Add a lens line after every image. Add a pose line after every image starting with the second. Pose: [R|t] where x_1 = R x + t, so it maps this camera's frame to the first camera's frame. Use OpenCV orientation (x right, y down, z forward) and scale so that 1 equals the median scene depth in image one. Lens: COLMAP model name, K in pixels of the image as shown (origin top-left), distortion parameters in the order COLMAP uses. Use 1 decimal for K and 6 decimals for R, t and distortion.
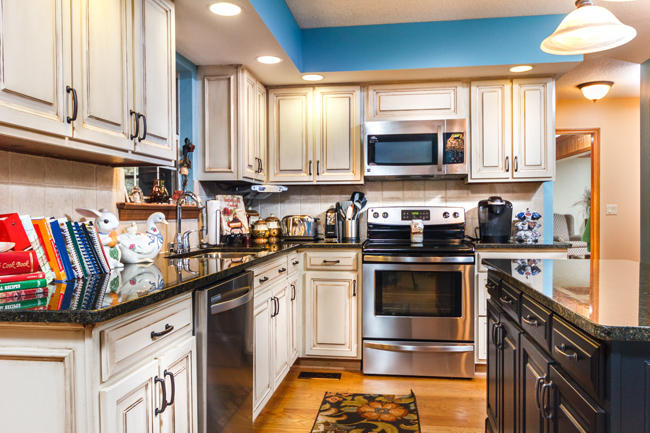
lens RADIAL K [[525.2, 0, 325.0], [0, 525.2, 216.5], [0, 0, 1]] dist [-0.000650, -0.000179]
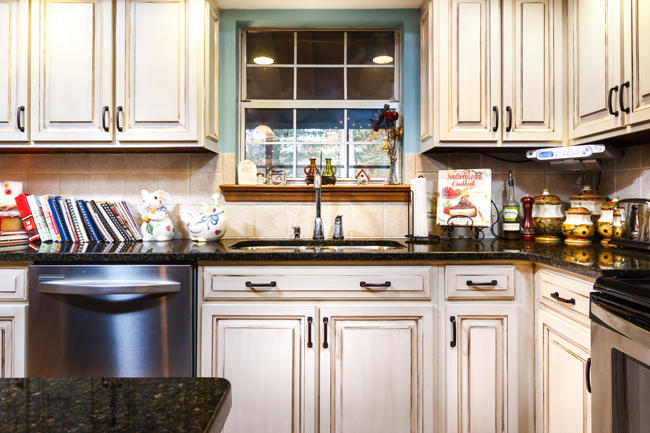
lens RADIAL K [[396.0, 0, 325.0], [0, 396.0, 216.5], [0, 0, 1]] dist [0.000622, 0.000160]
pose [[0.143631, 0.053756, -0.988170, 0.304862], [-0.008854, 0.998553, 0.053034, -0.004007], [0.989592, 0.001132, 0.143899, 0.714619]]
